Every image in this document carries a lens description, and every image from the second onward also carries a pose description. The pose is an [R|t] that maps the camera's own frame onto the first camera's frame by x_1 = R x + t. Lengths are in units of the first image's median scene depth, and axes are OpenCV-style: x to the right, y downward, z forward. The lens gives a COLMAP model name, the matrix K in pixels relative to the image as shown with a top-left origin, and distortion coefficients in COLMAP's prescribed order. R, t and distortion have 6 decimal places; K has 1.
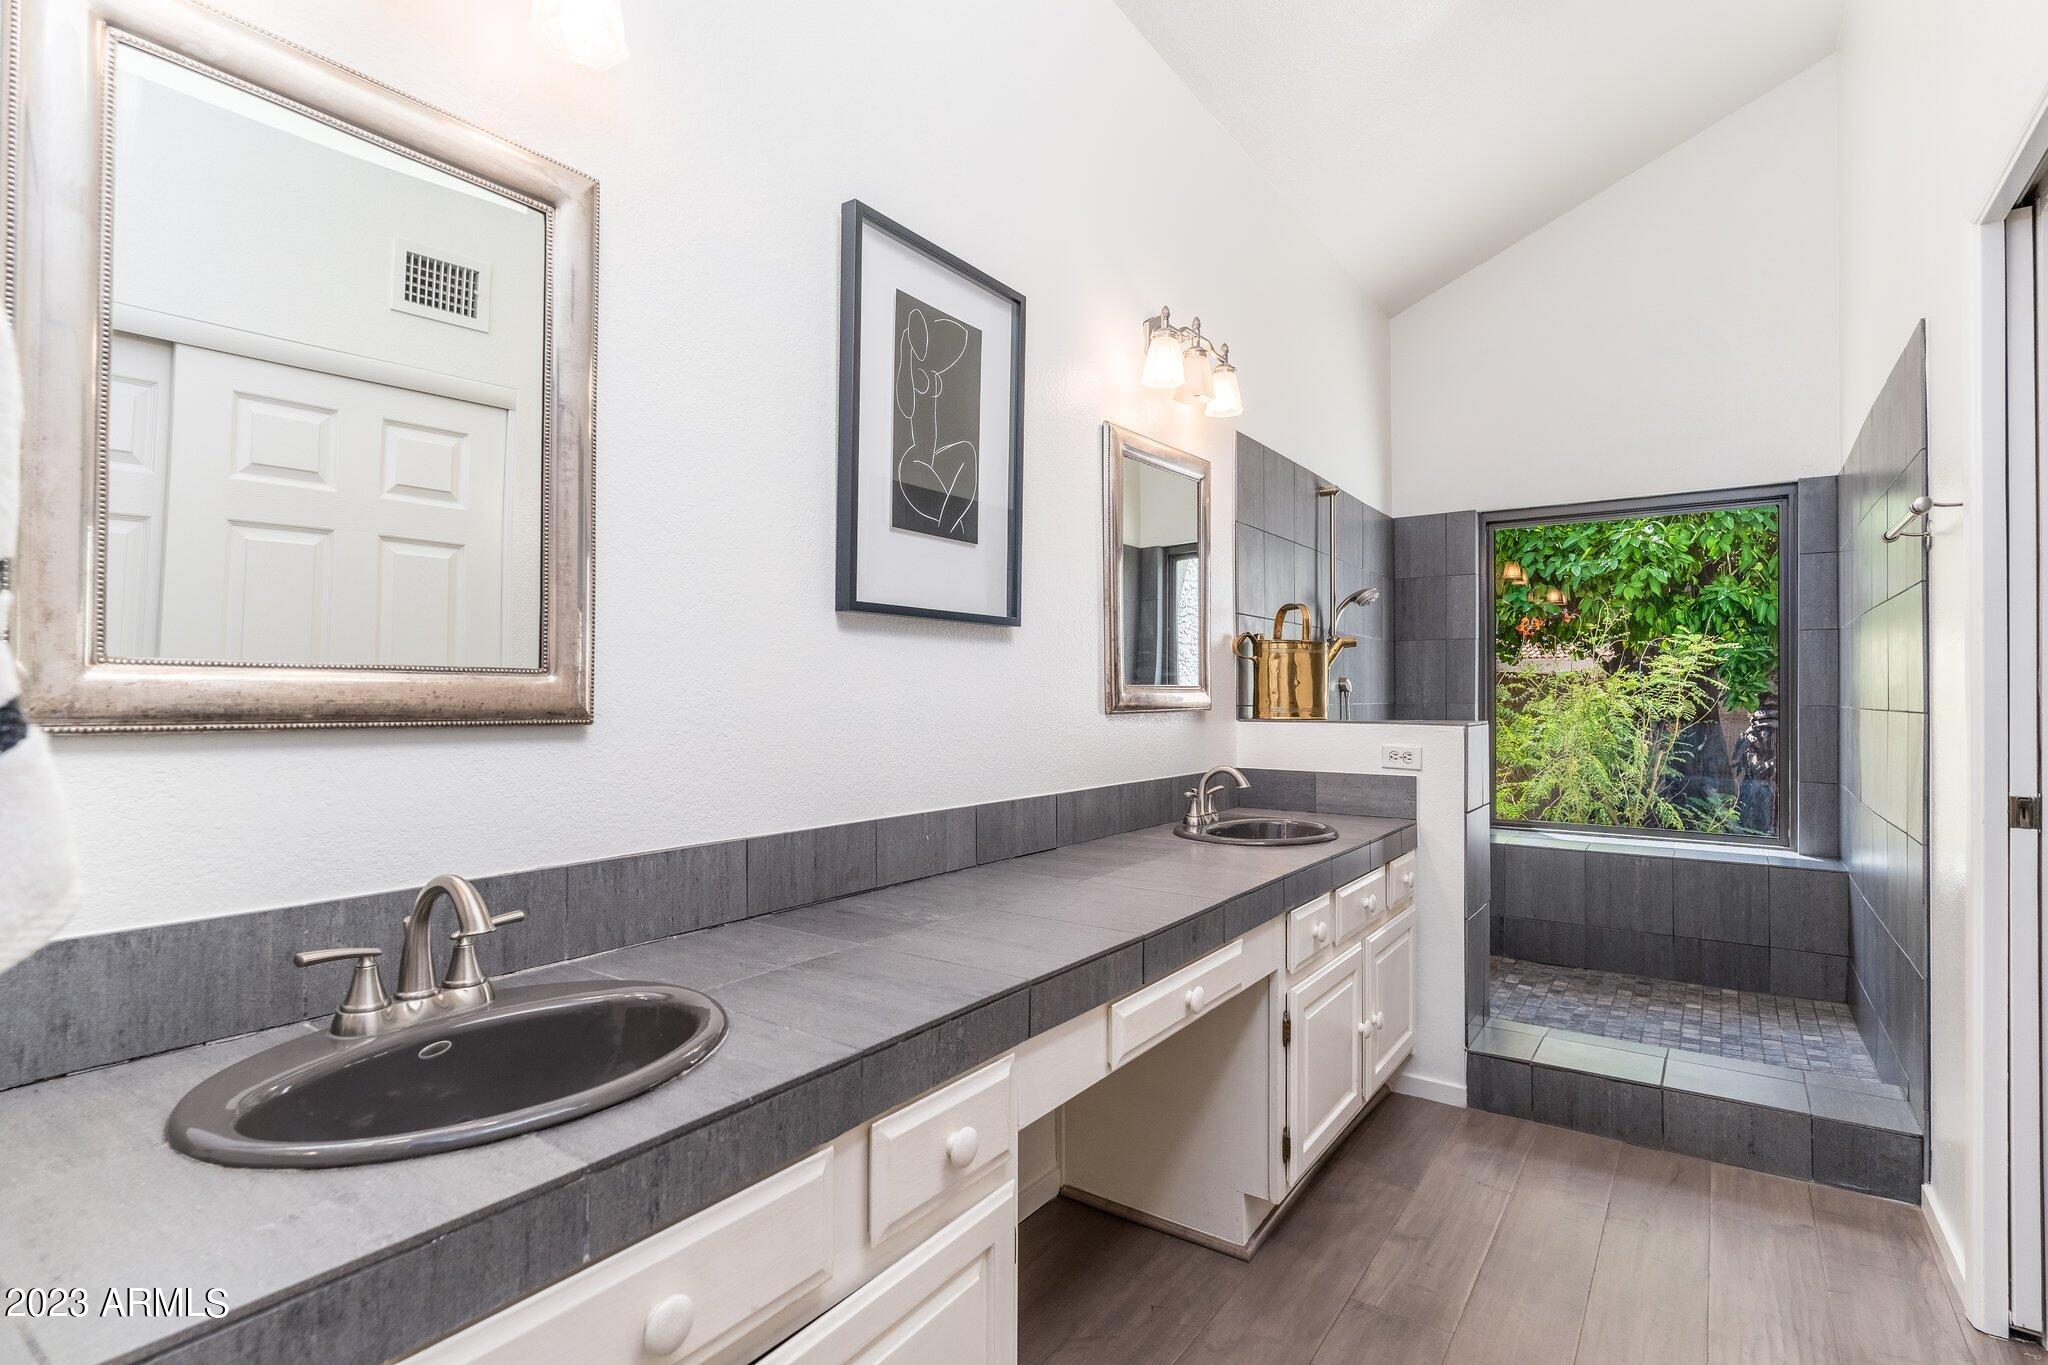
lens RADIAL K [[977.9, 0, 1021.5], [0, 977.9, 689.6], [0, 0, 1]] dist [-0.000953, -0.000391]
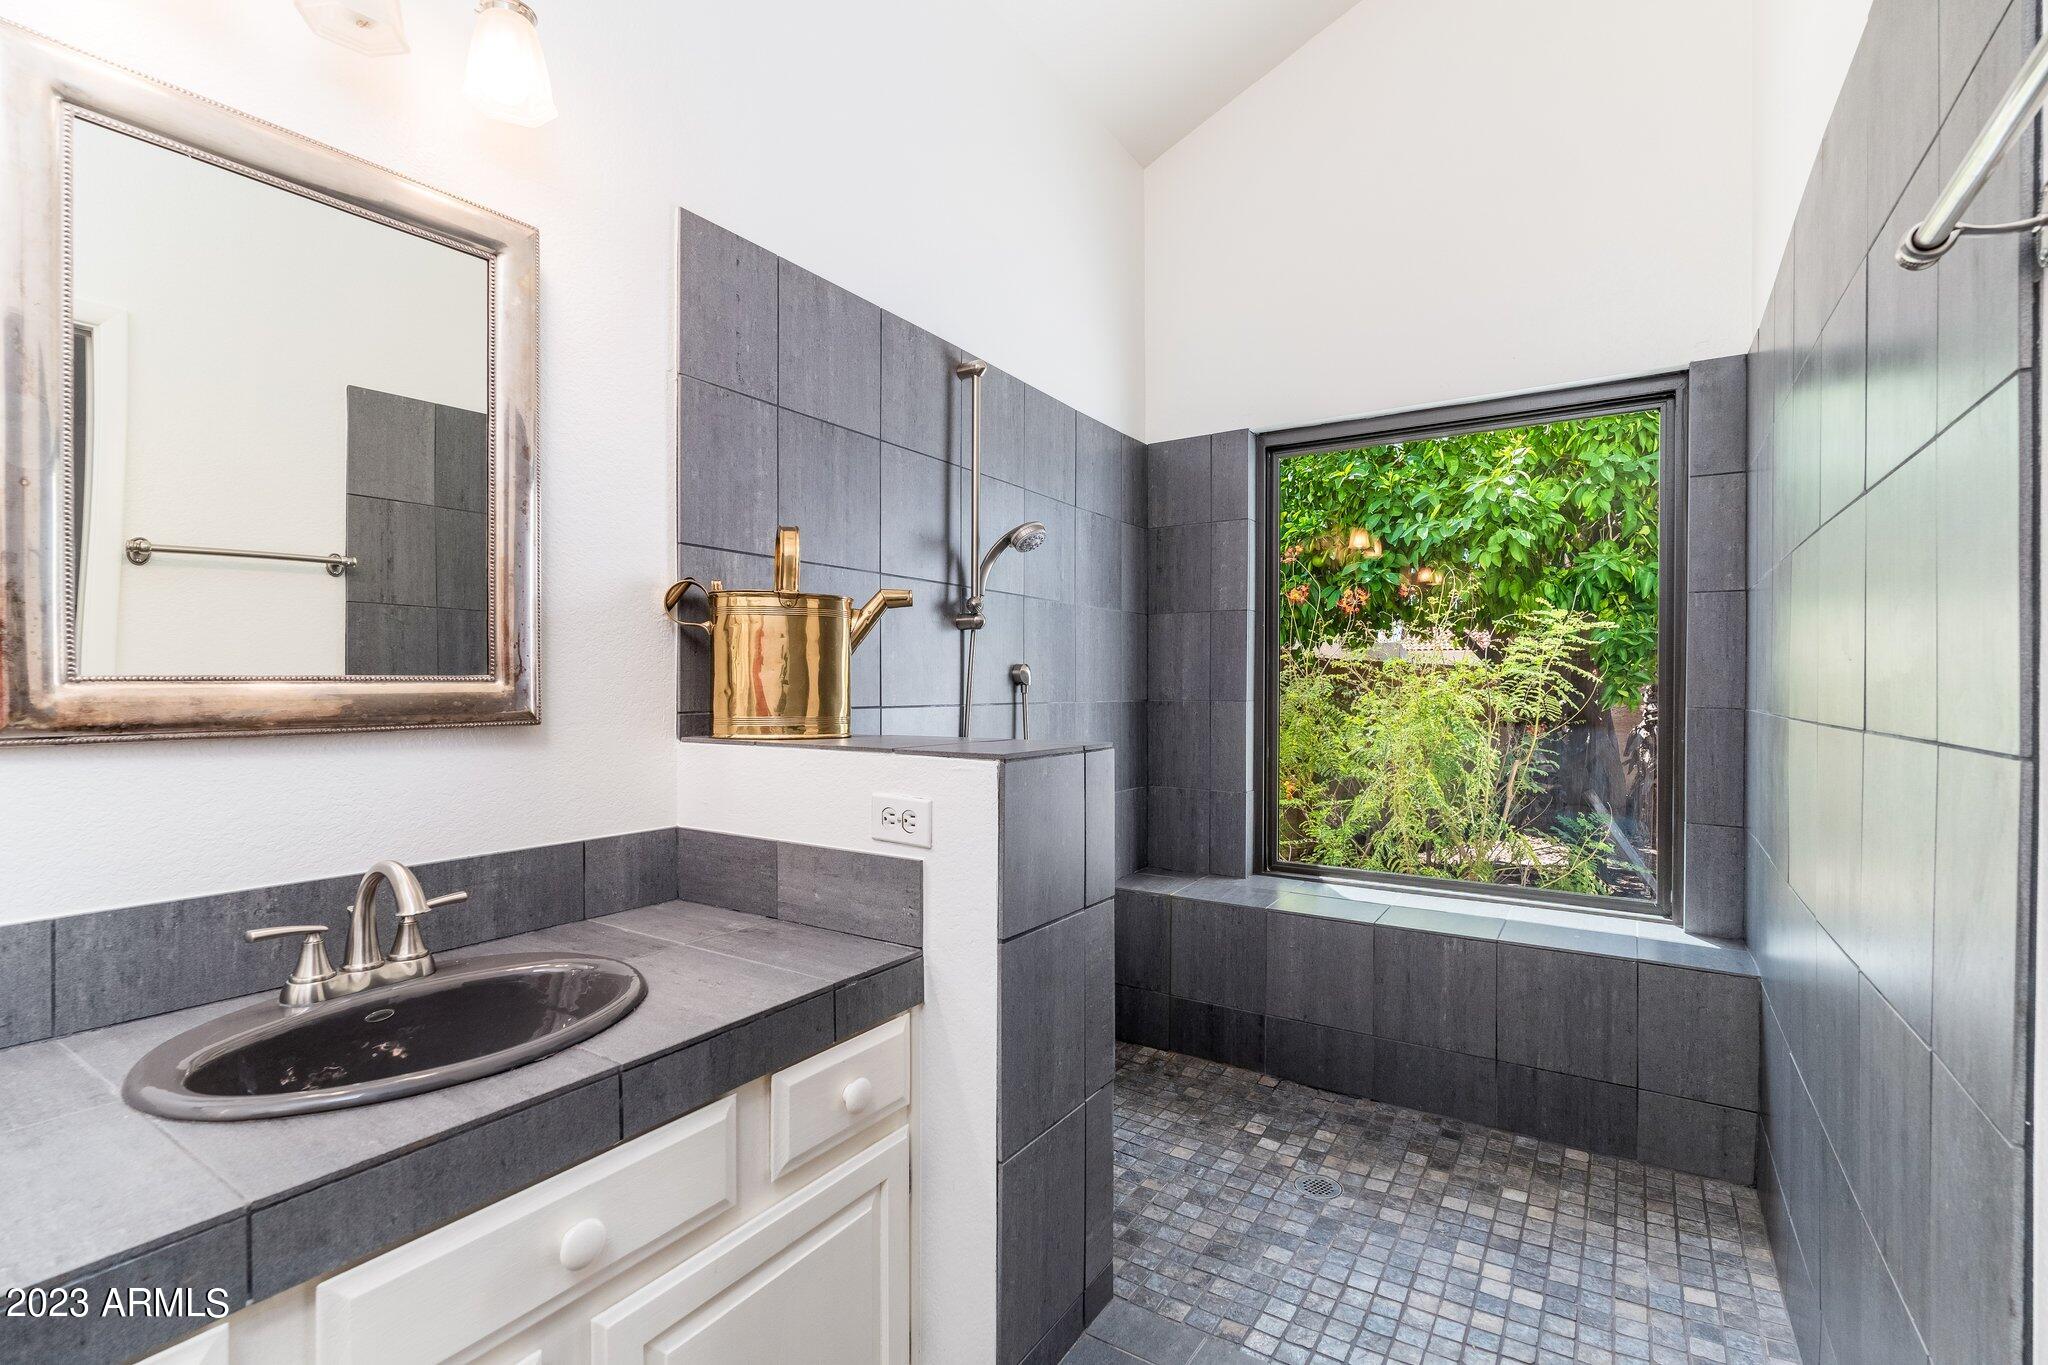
lens RADIAL K [[921.8, 0, 1017.7], [0, 921.8, 687.3], [0, 0, 1]] dist [-0.002123, -0.000063]
pose [[0.999319, 0.002288, 0.036826, 0.237560], [-0.002637, 0.999952, 0.009452, -0.001543], [-0.036803, -0.009543, 0.999277, 0.292617]]
